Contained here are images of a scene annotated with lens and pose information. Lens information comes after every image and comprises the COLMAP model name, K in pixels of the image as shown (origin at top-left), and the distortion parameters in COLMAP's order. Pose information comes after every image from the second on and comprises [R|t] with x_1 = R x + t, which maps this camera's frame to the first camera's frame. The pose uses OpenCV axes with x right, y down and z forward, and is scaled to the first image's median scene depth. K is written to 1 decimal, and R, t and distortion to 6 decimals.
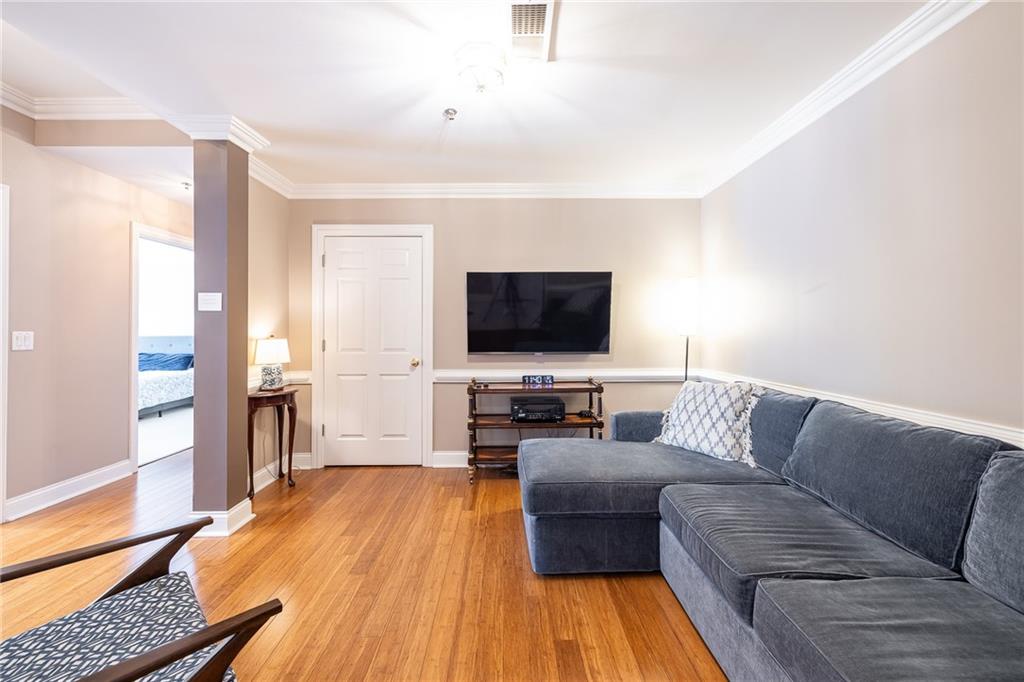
lens RADIAL K [[445.8, 0, 508.0], [0, 445.8, 331.2], [0, 0, 1]] dist [0.001672, 0.000291]
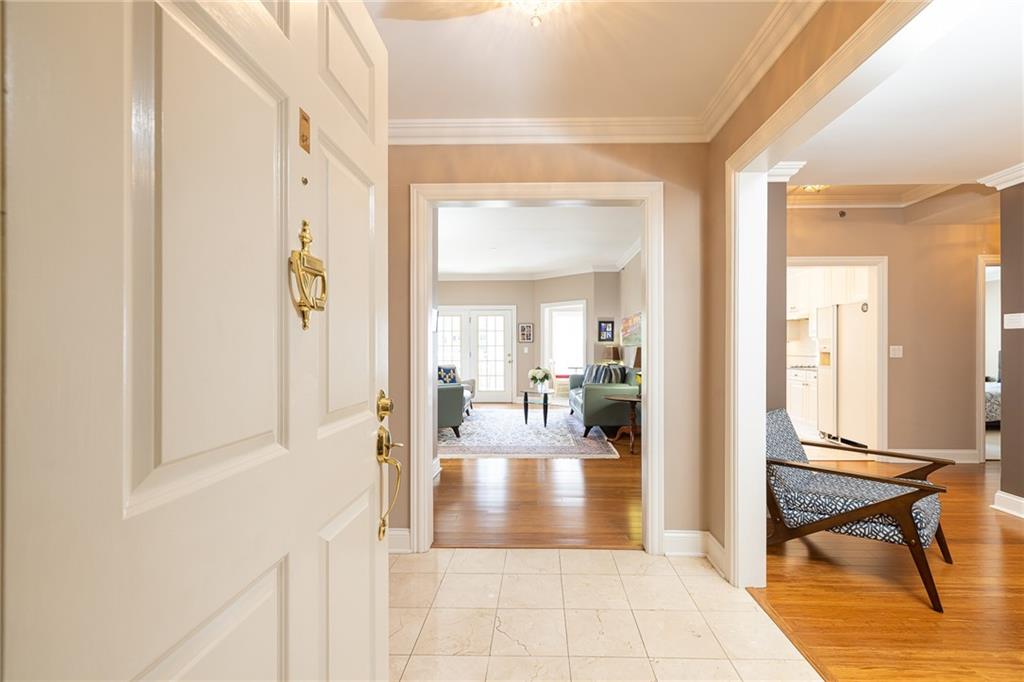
lens RADIAL K [[432.4, 0, 518.0], [0, 432.4, 337.7], [0, 0, 1]] dist [0.002096, 0.000430]
pose [[-0.054363, -0.018495, -0.998350, 0.424494], [0.002009, 0.999824, -0.018632, -0.002277], [0.998519, -0.003019, -0.054317, -0.200908]]
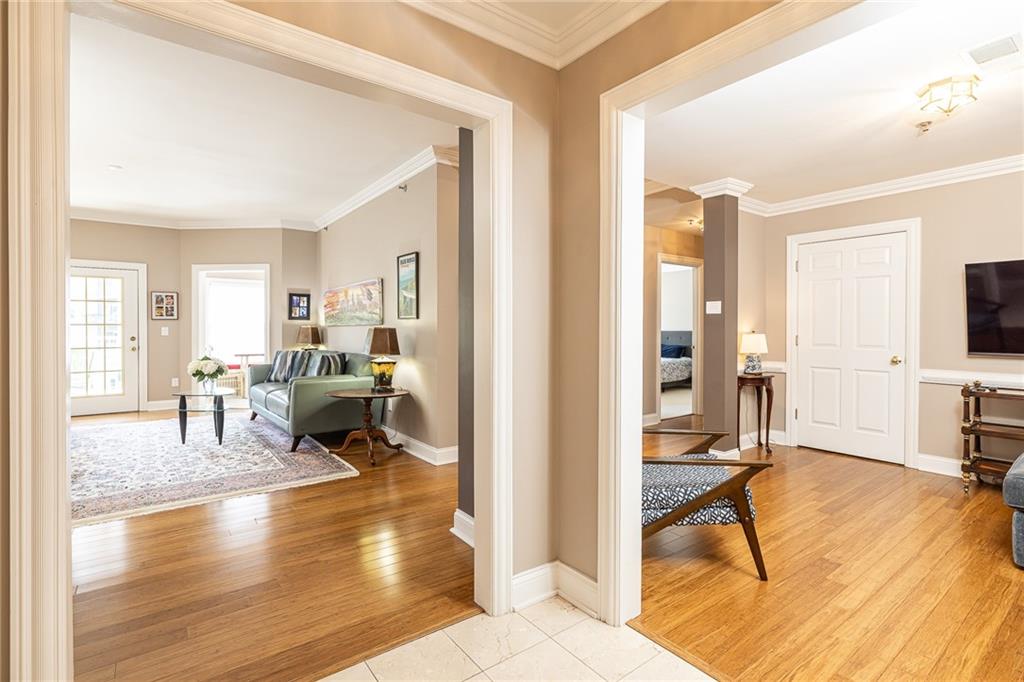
lens RADIAL K [[478.4, 0, 509.1], [0, 478.4, 325.1], [0, 0, 1]] dist [-0.002984, 0.000186]
pose [[0.592093, 0.000584, -0.805869, 0.150384], [-0.003665, 0.999991, -0.001969, -0.002274], [0.805861, 0.004119, 0.592090, -0.352951]]
